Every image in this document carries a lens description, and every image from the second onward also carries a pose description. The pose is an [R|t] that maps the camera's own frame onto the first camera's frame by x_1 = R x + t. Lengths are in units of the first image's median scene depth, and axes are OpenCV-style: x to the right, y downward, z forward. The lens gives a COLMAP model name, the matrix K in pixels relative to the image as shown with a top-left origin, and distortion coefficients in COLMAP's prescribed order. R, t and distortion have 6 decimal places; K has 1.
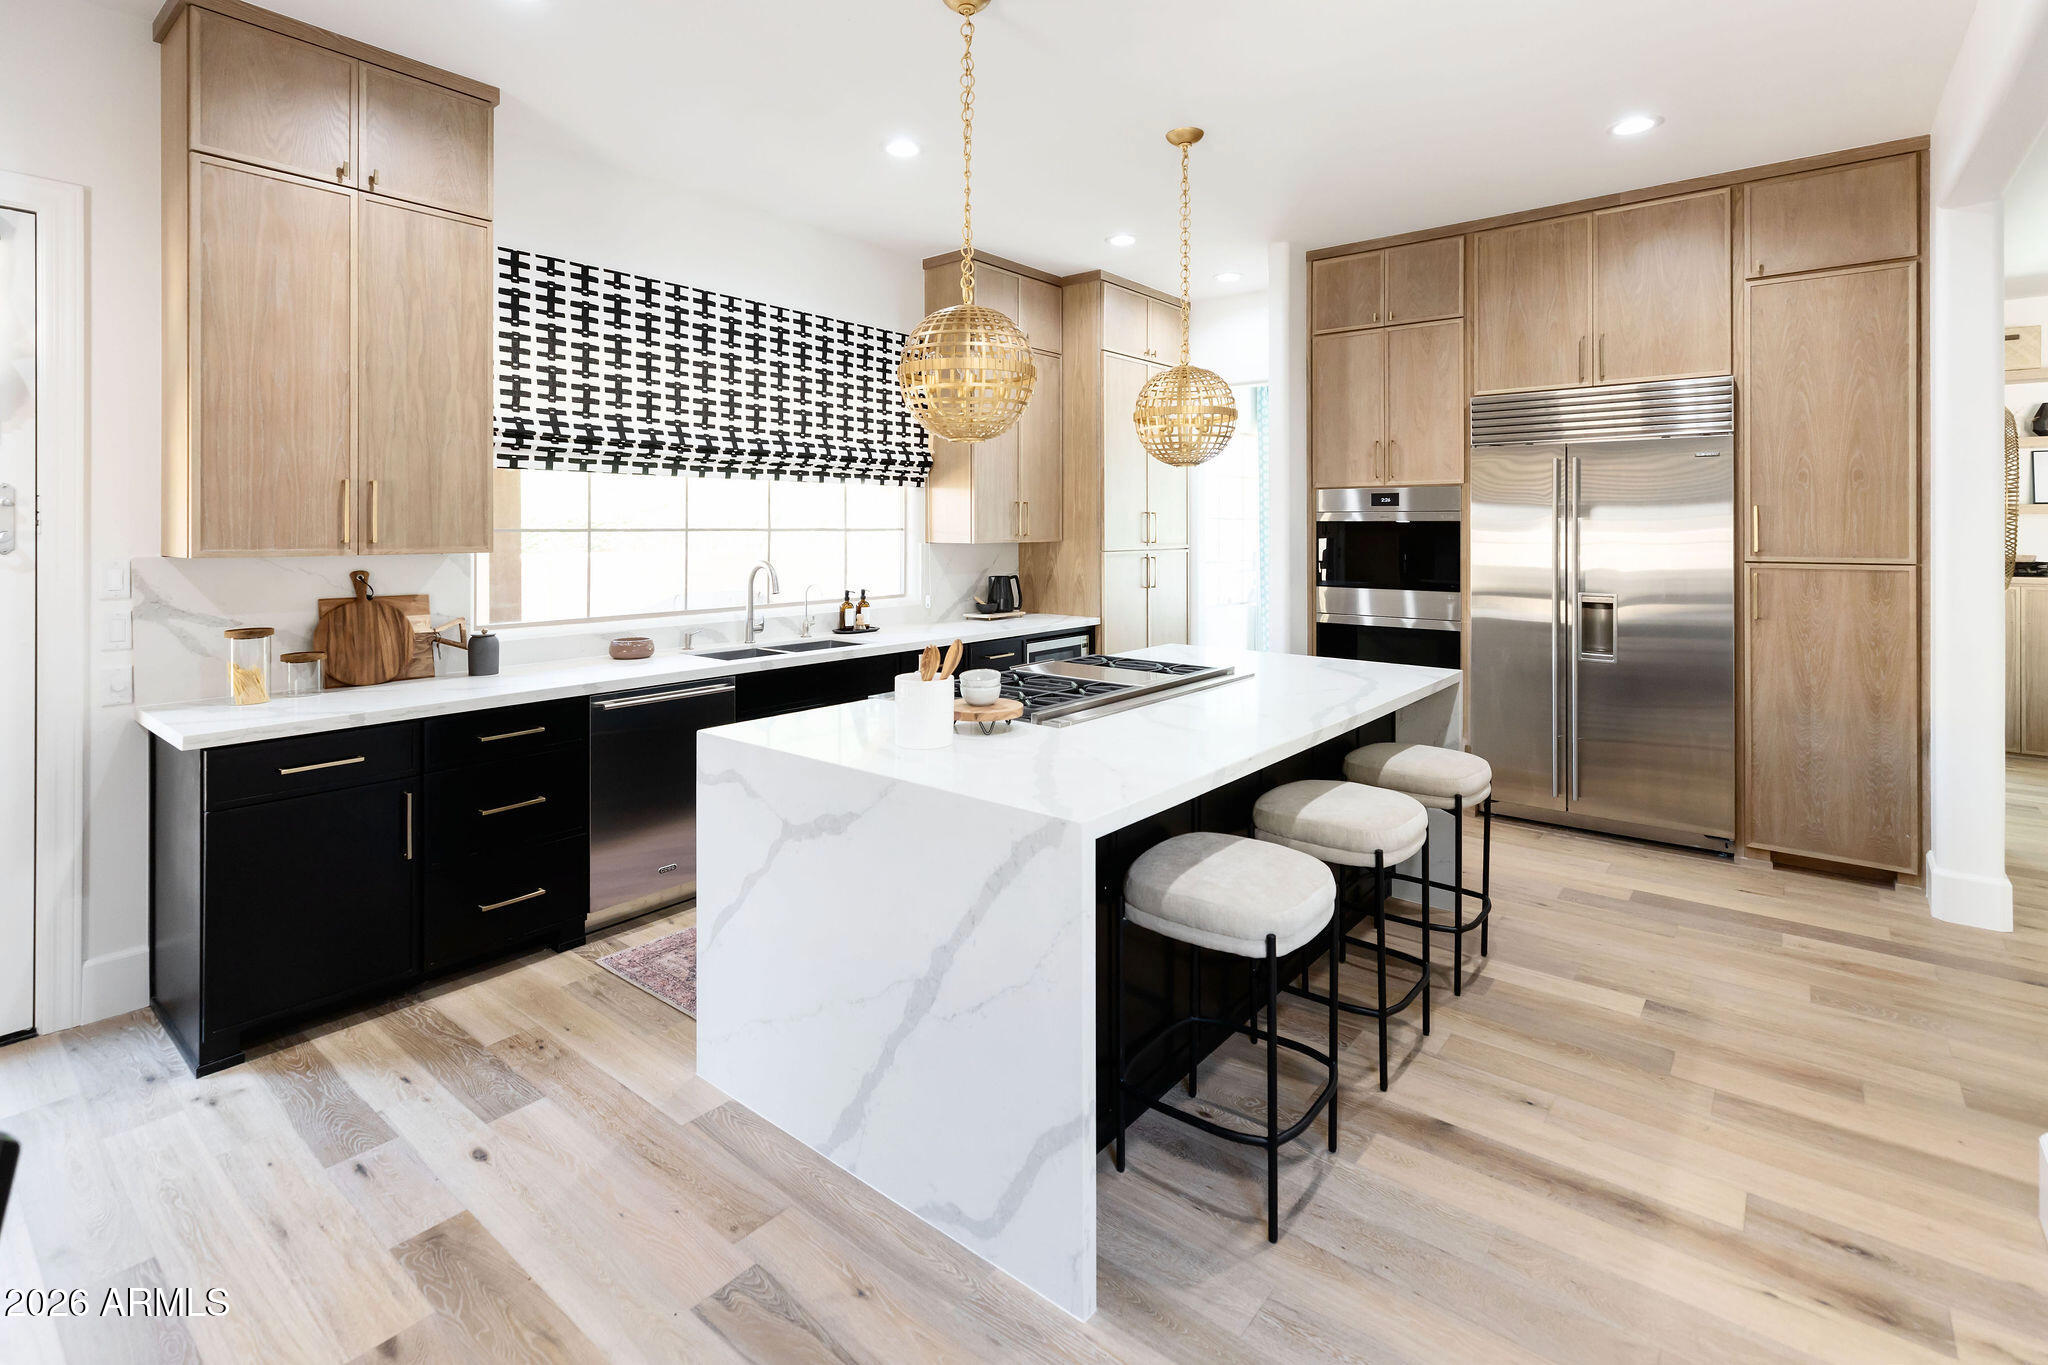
lens RADIAL K [[979.3, 0, 1028.6], [0, 979.3, 525.4], [0, 0, 1]] dist [0.005816, -0.000888]
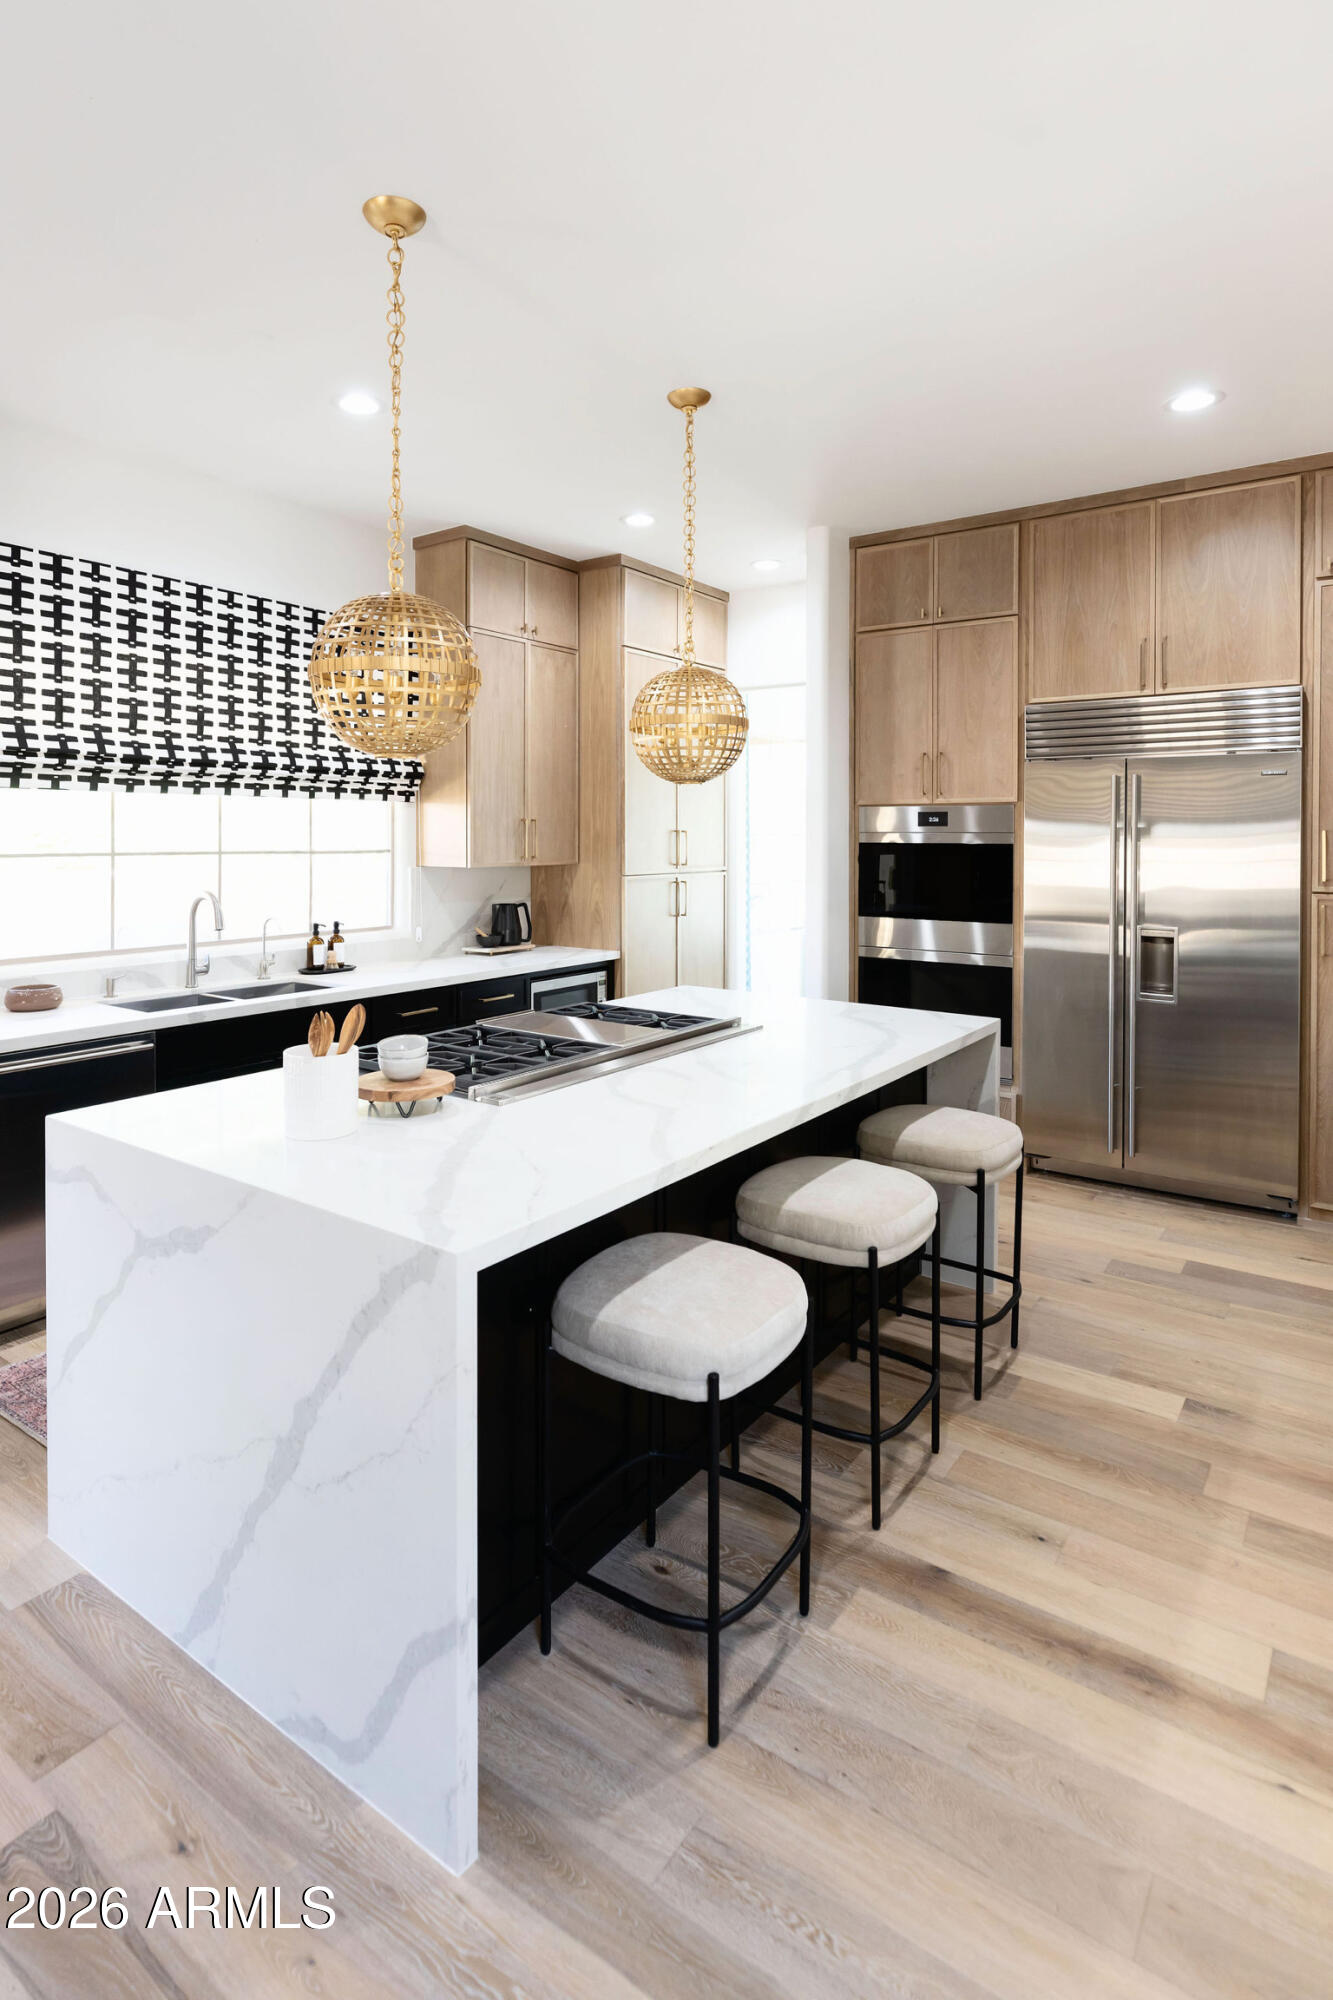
lens RADIAL K [[1070.9, 0, 660.1], [0, 1070.9, 849.8], [0, 0, 1]] dist [-0.001987, 0.000555]
pose [[0.997993, 0.000896, 0.063324, 0.082008], [-0.001751, 0.999908, 0.013445, -0.016467], [-0.063306, -0.013529, 0.997902, 0.068154]]
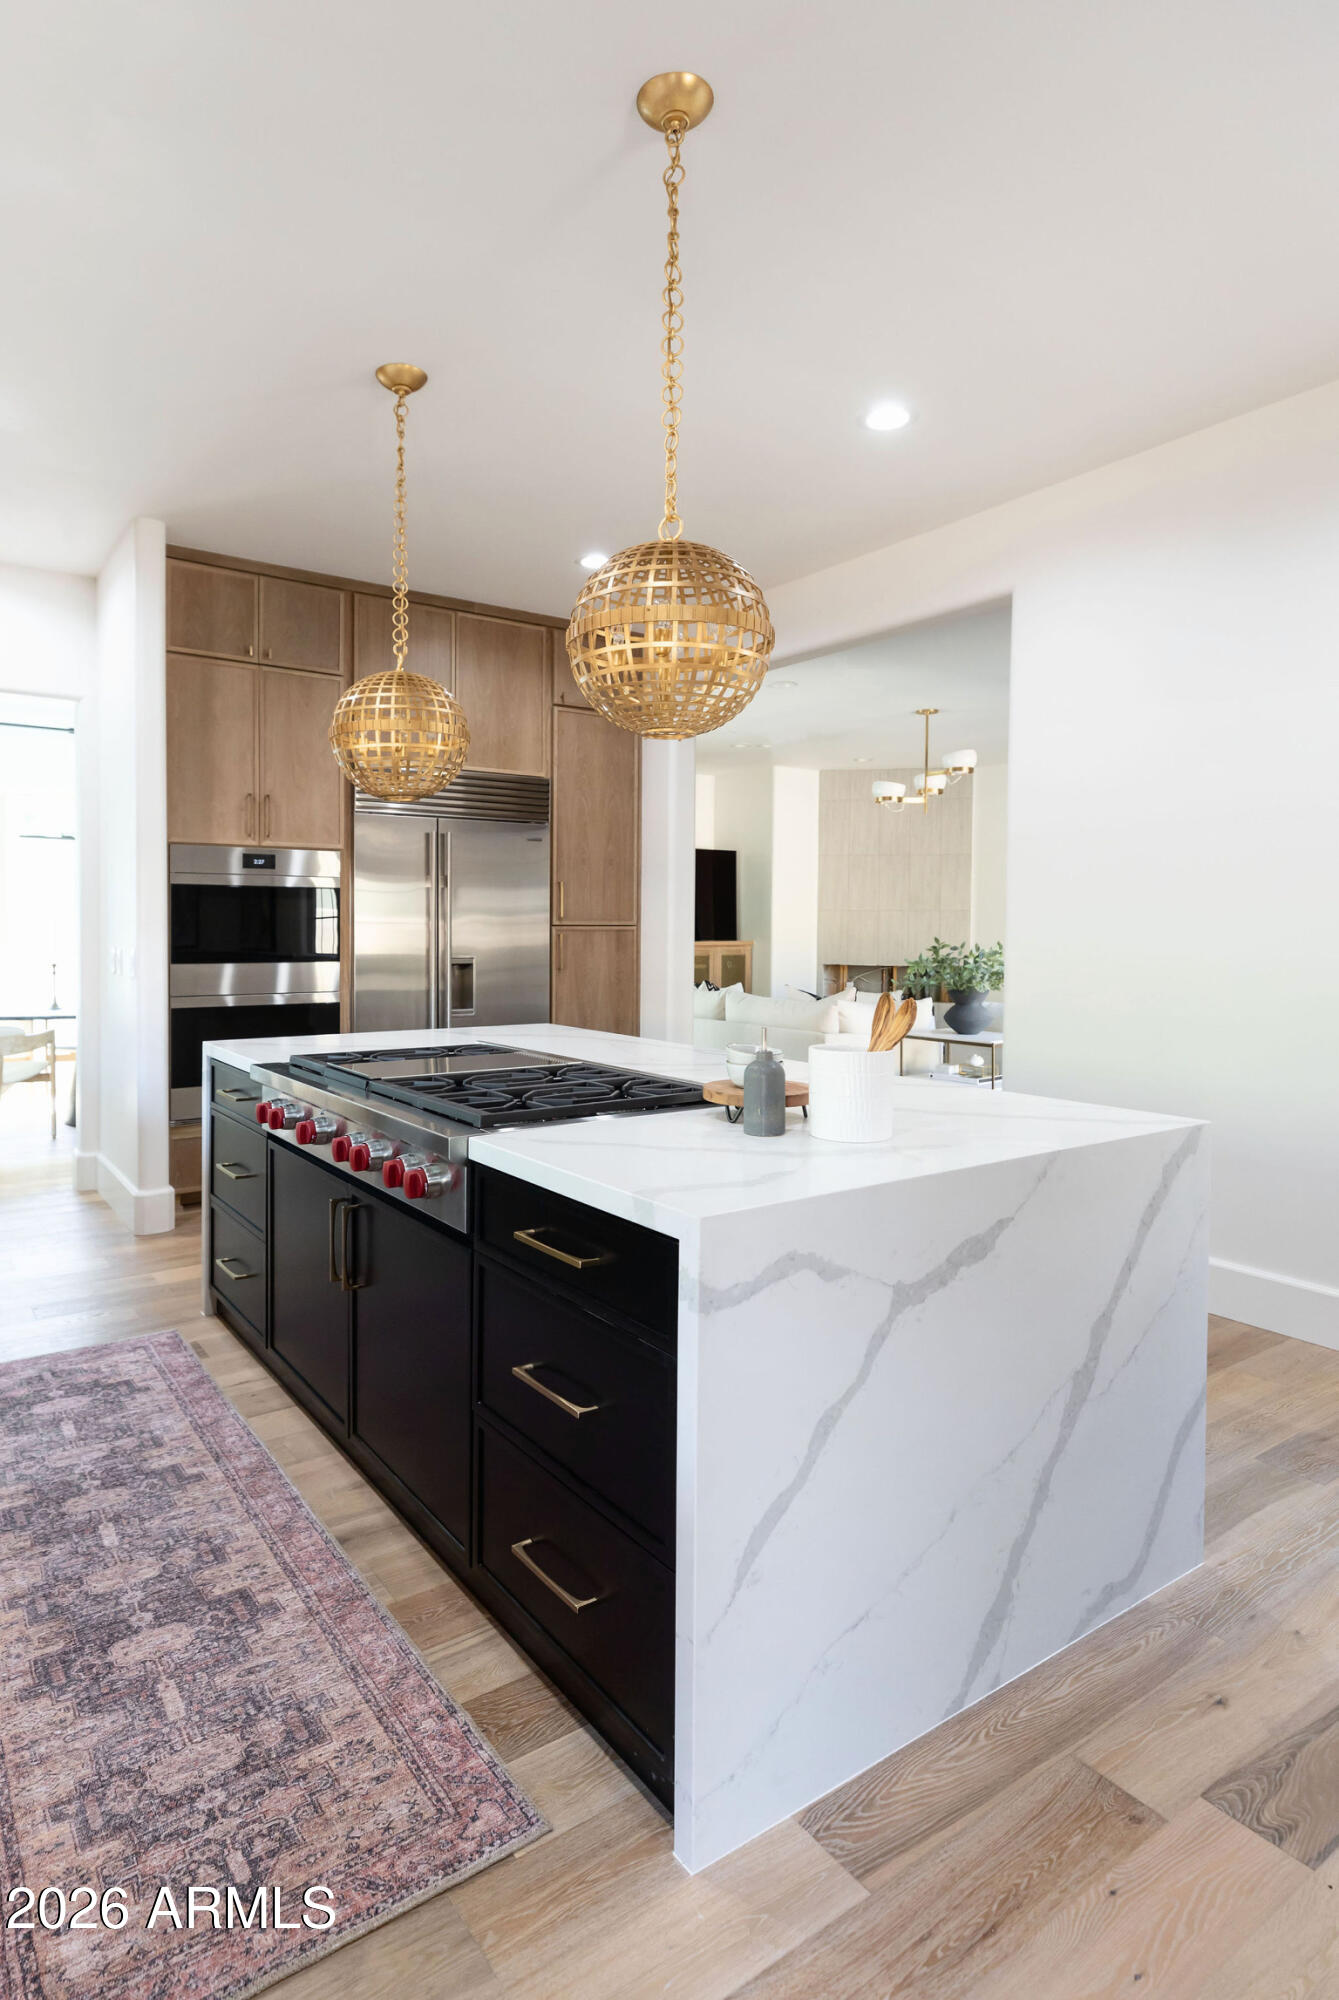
lens RADIAL K [[1029.8, 0, 559.6], [0, 1029.8, 950.4], [0, 0, 1]] dist [0.002660, -0.000100]
pose [[0.318819, -0.020681, 0.947590, -0.642598], [-0.007569, 0.999674, 0.024365, 0.043619], [-0.947785, -0.014941, 0.318558, 0.667261]]
